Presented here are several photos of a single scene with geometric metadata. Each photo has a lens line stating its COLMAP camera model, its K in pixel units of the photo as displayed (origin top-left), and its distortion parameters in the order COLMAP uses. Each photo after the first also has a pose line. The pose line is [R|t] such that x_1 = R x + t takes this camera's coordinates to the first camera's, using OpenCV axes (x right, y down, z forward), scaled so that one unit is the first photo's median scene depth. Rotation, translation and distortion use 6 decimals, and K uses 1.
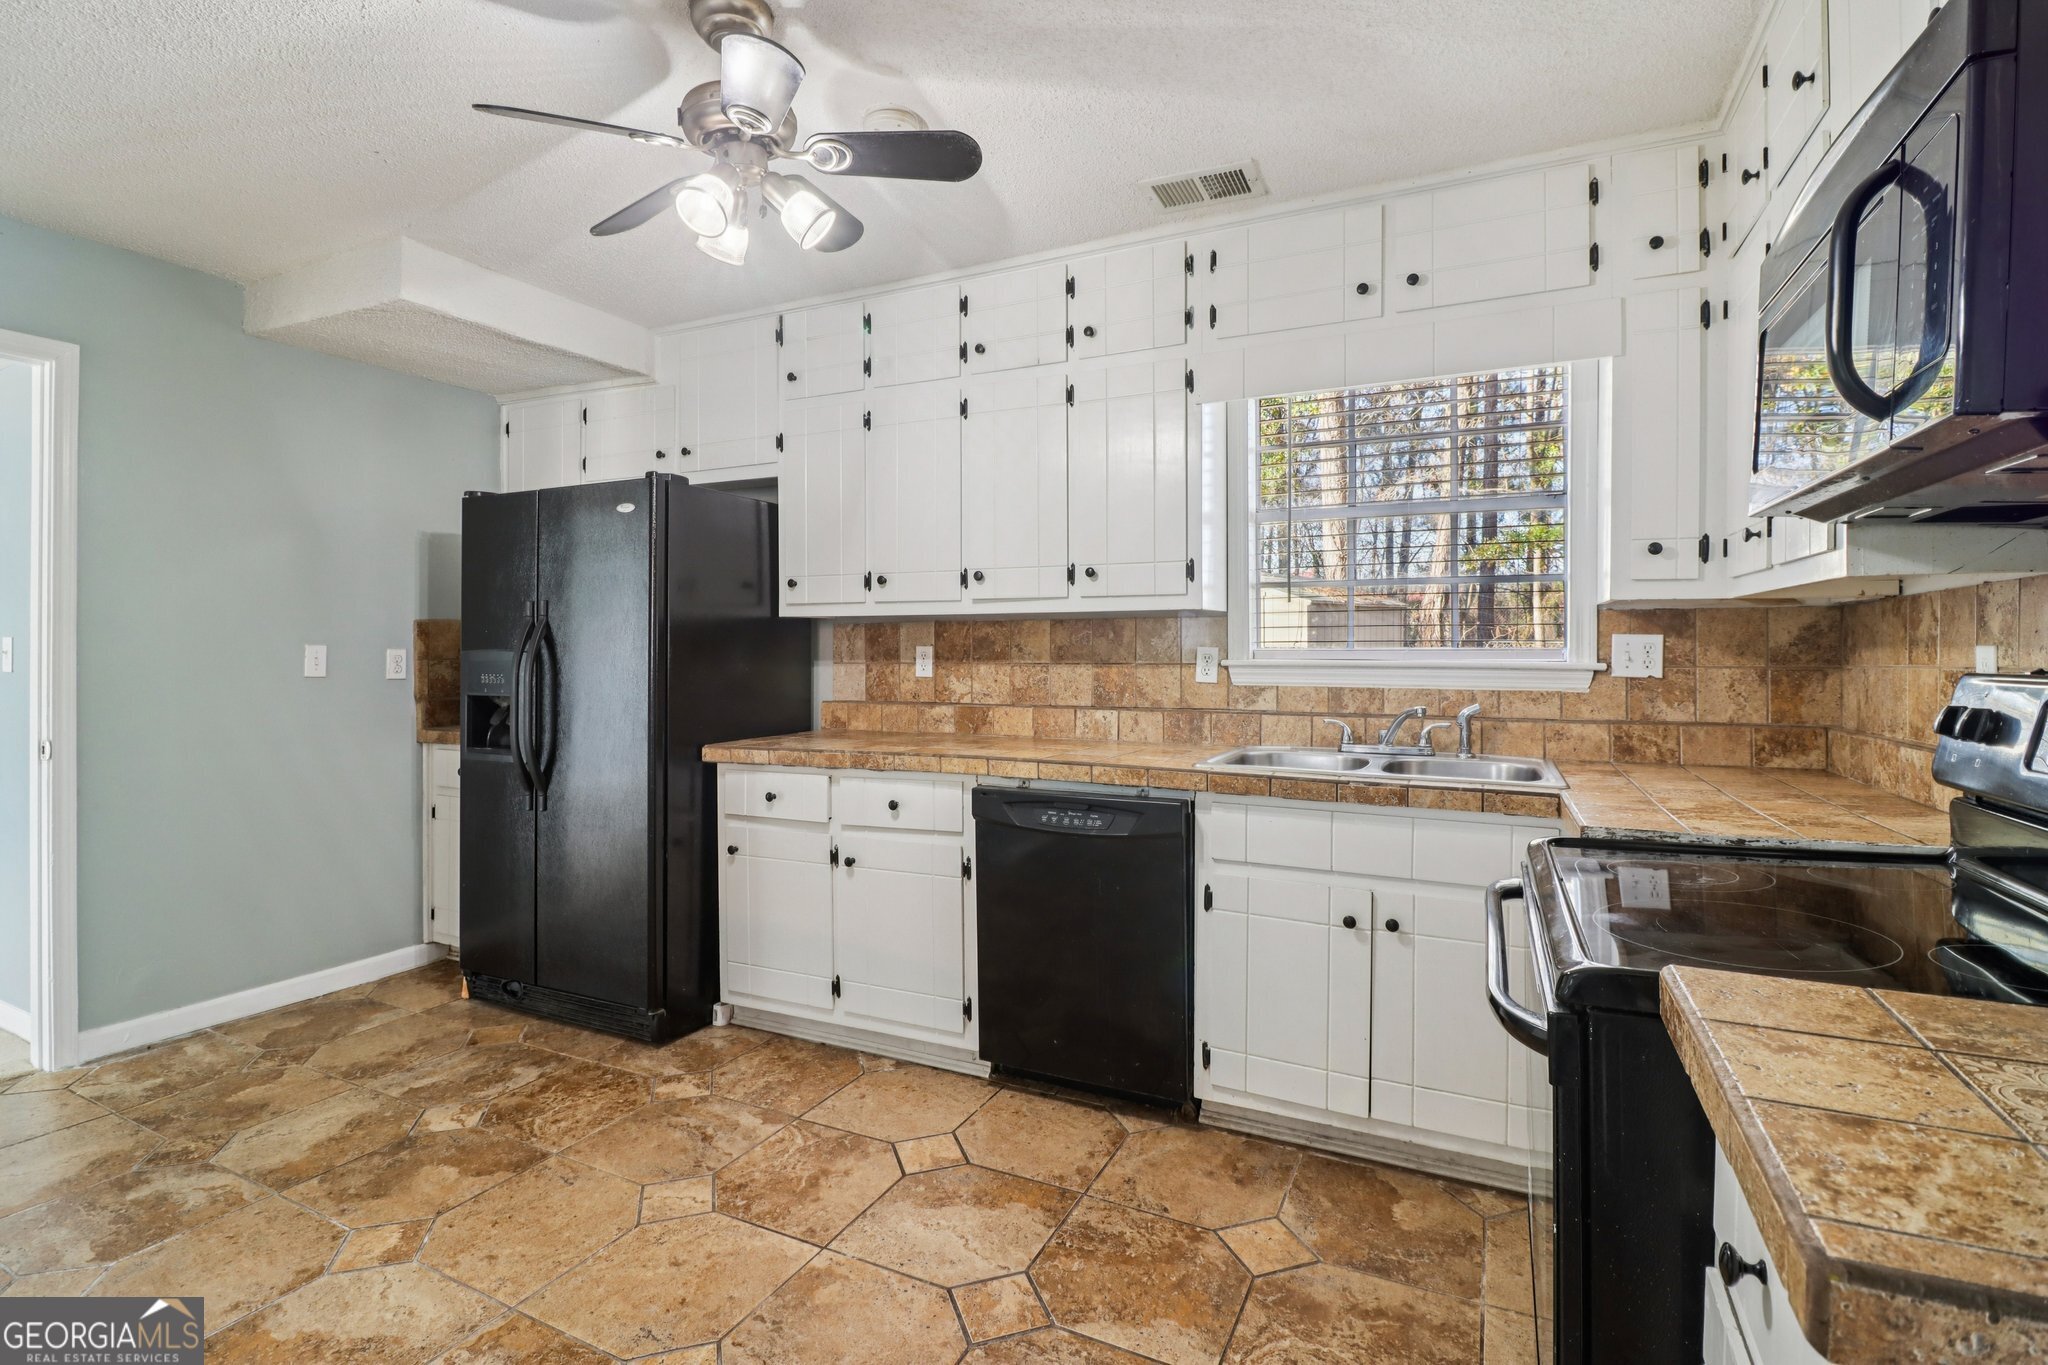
lens RADIAL K [[957.8, 0, 1017.9], [0, 957.8, 640.5], [0, 0, 1]] dist [0.009357, -0.015757]
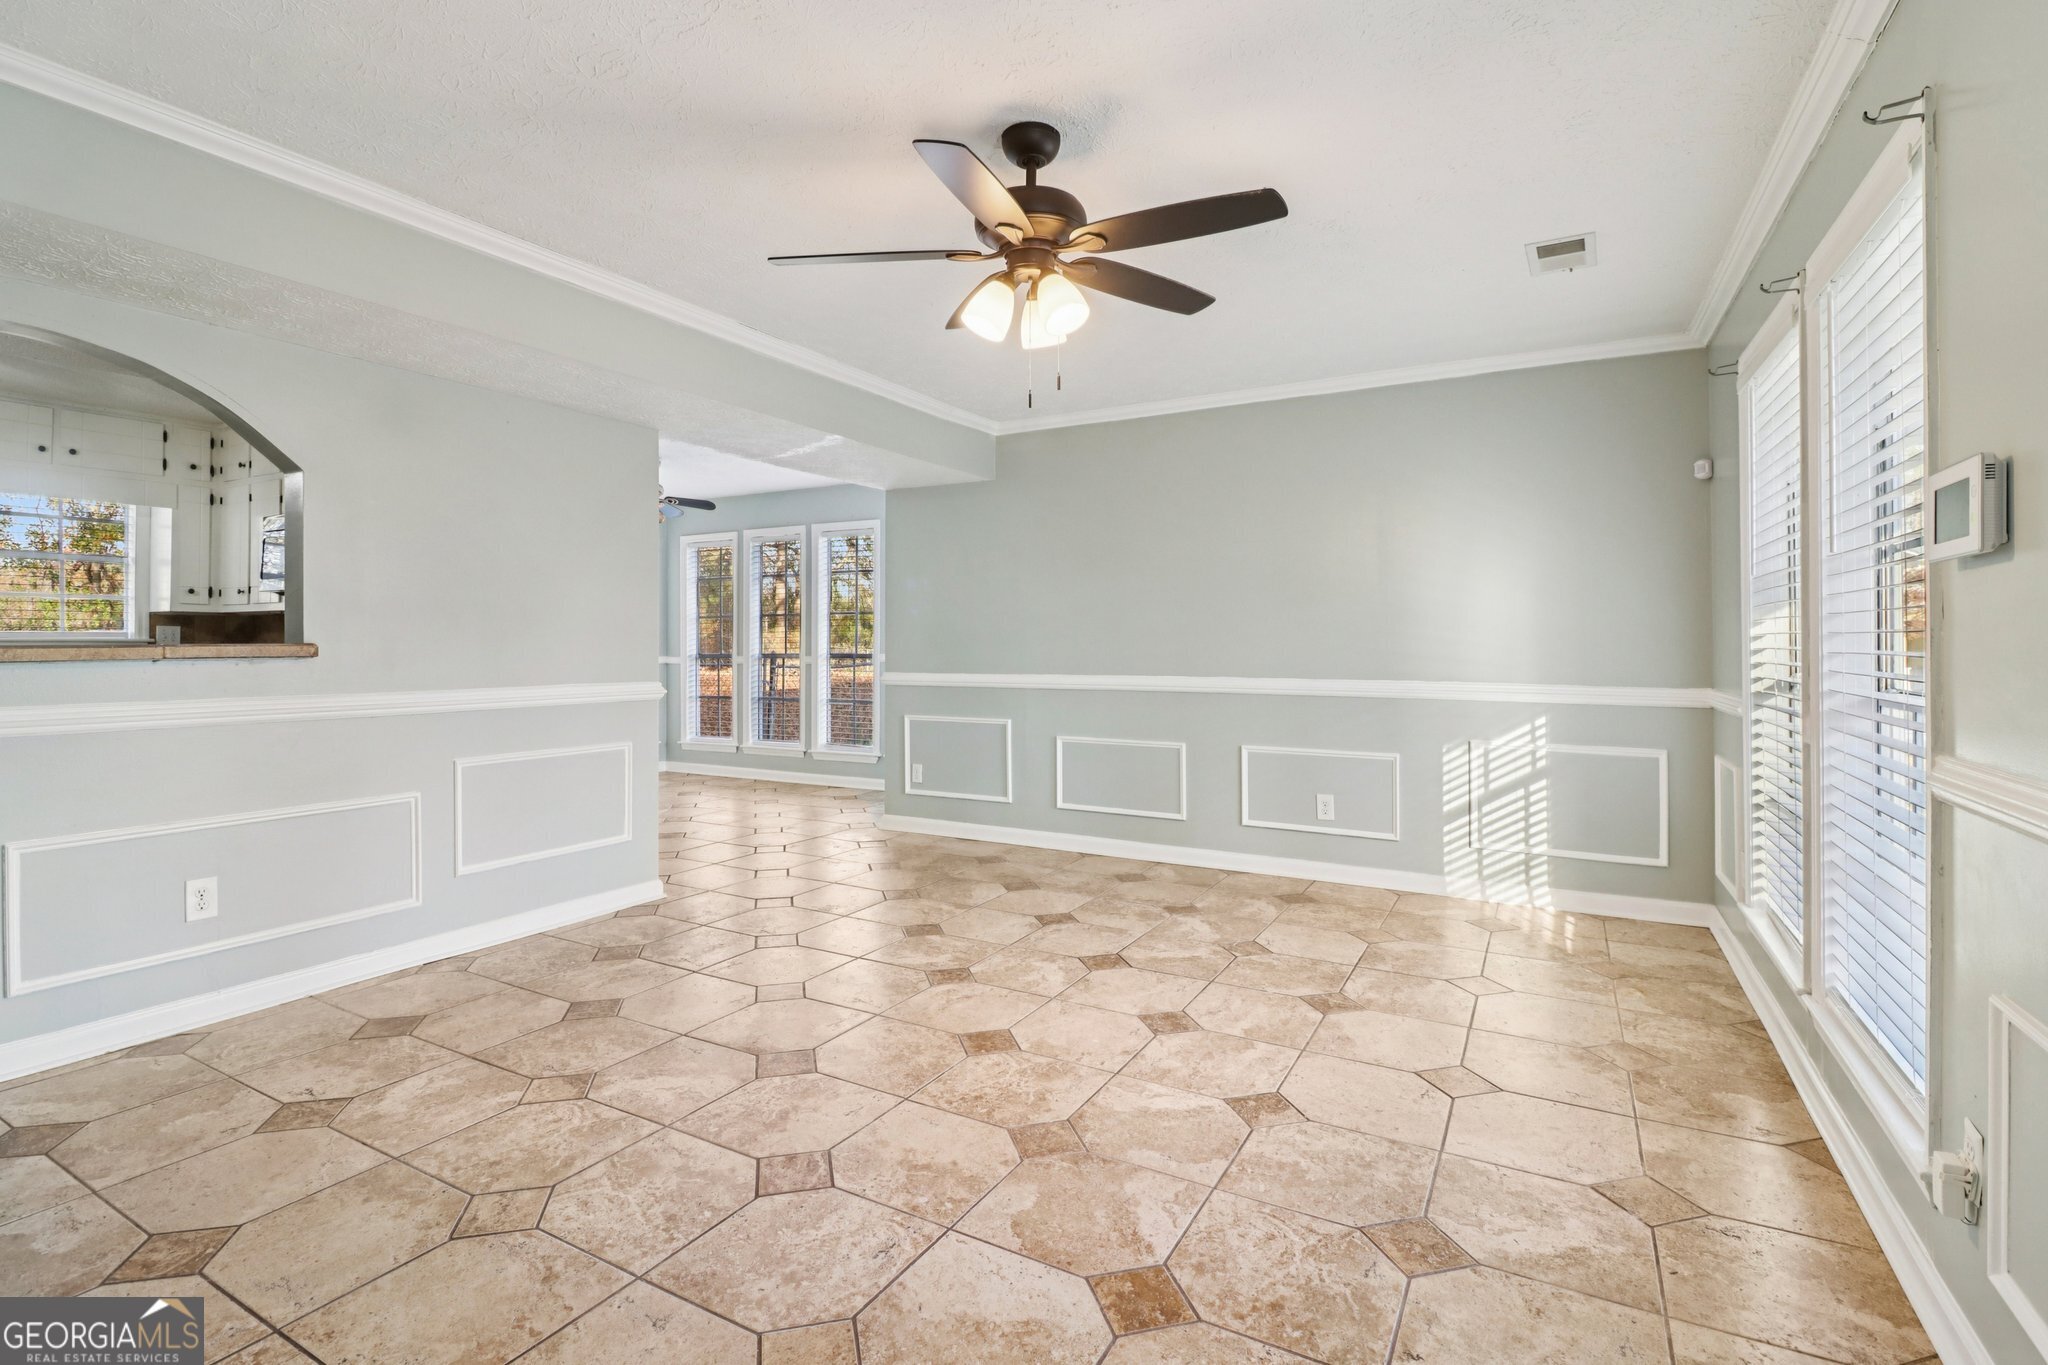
lens RADIAL K [[957.8, 0, 1028.6], [0, 957.8, 638.1], [0, 0, 1]] dist [0.009357, -0.015757]
pose [[0.055980, 0.007144, 0.998406, -1.470124], [-0.003639, 0.999969, -0.006951, 0.029522], [-0.998425, -0.003244, 0.056005, -1.133636]]
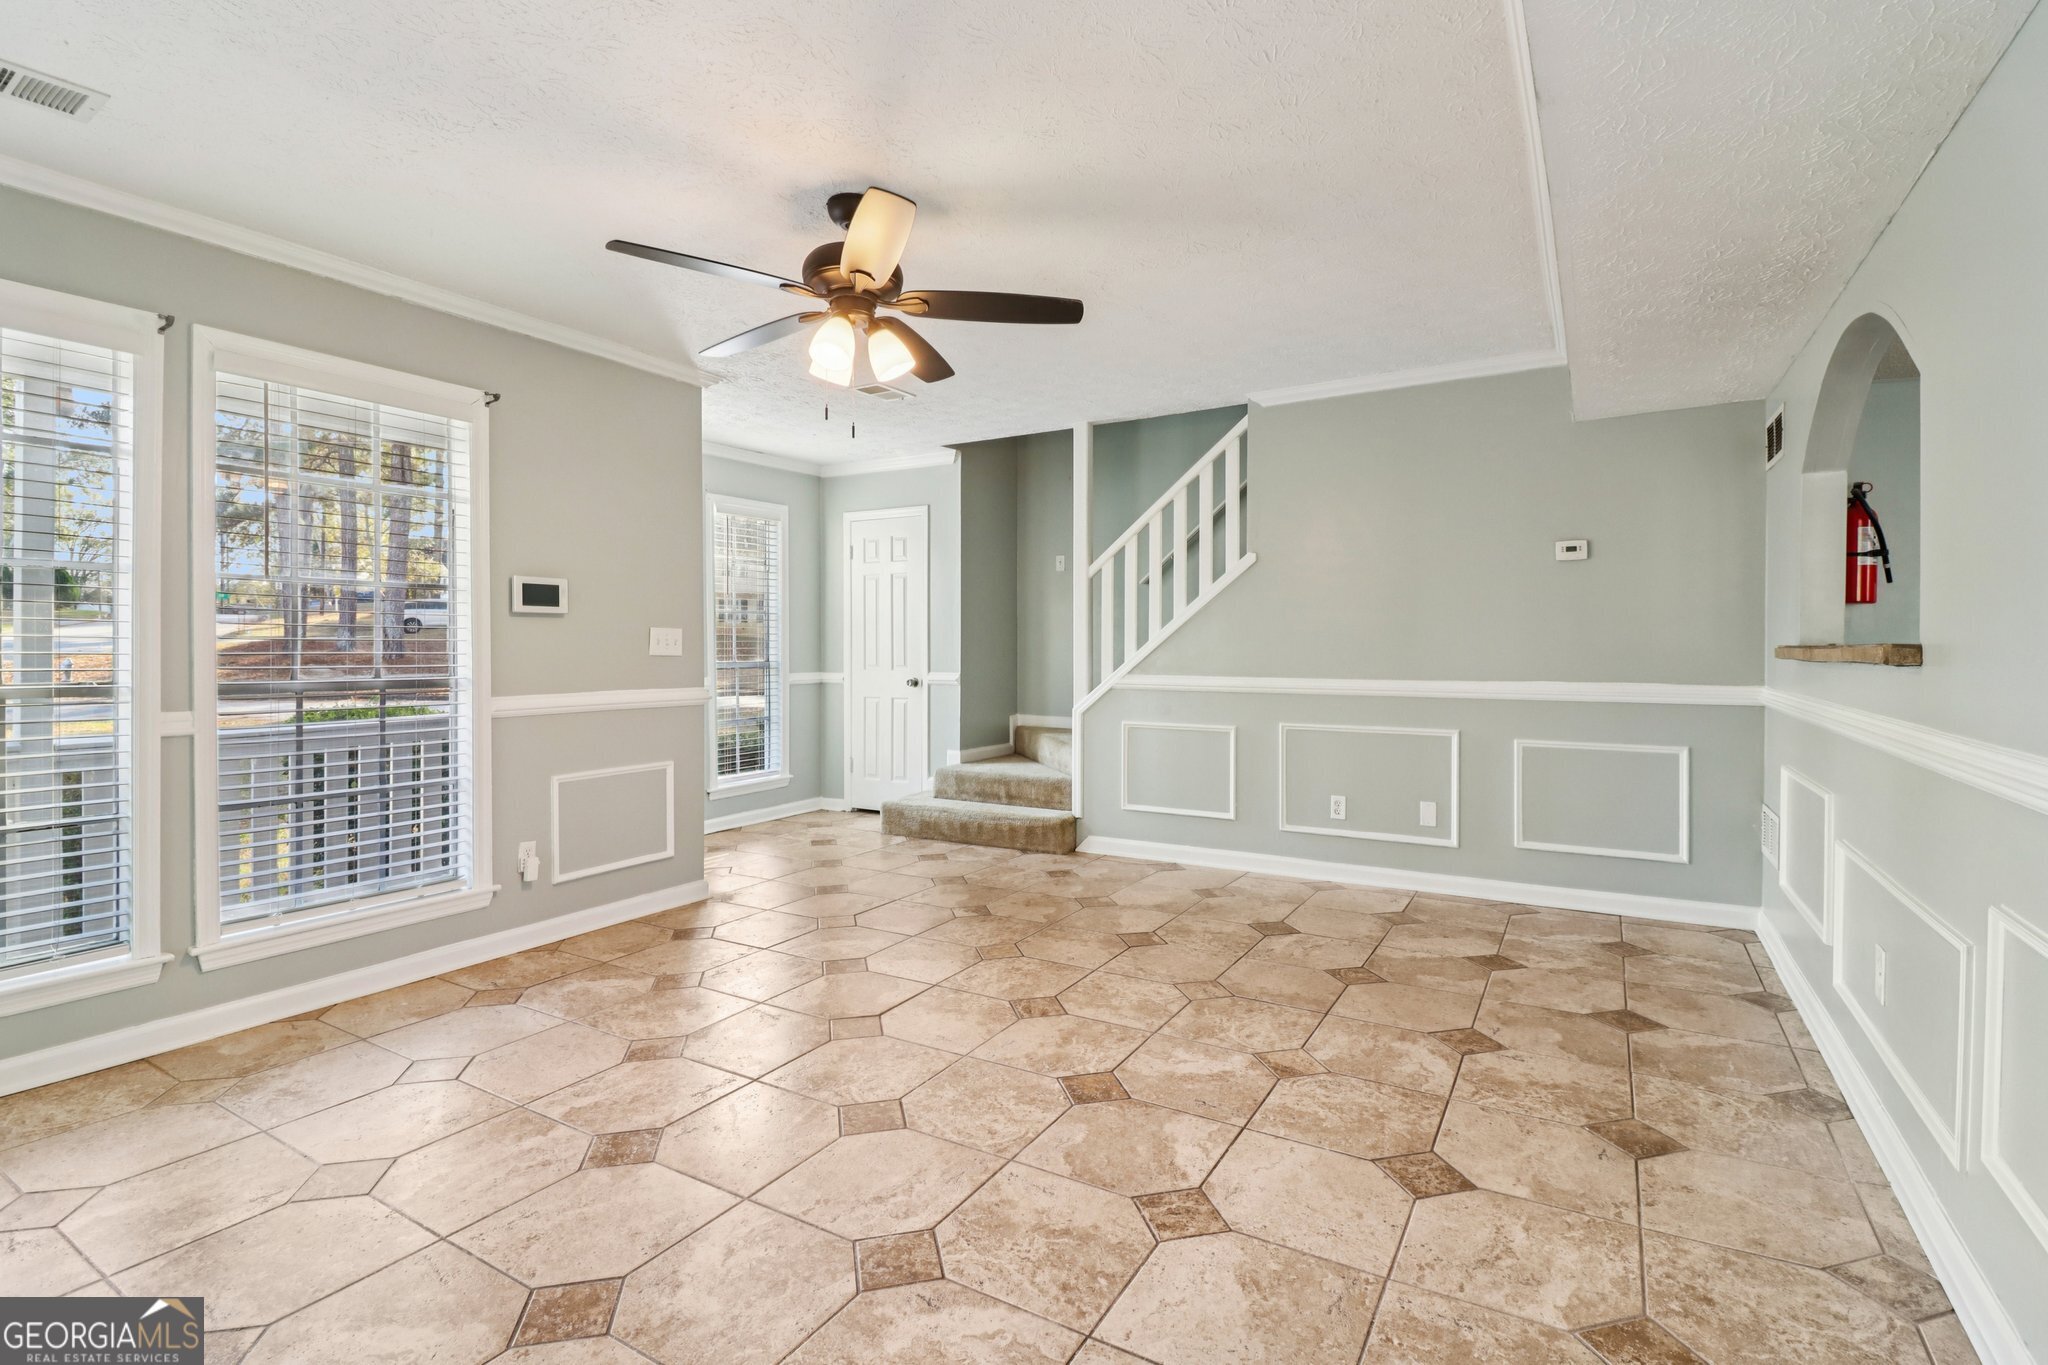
lens RADIAL K [[957.8, 0, 1030.9], [0, 957.8, 659.1], [0, 0, 1]] dist [0.009357, -0.015757]
pose [[-0.084569, 0.013823, -0.996322, 0.586897], [0.004819, 0.999898, 0.013463, 0.029101], [0.996406, -0.003663, -0.084627, -0.785571]]
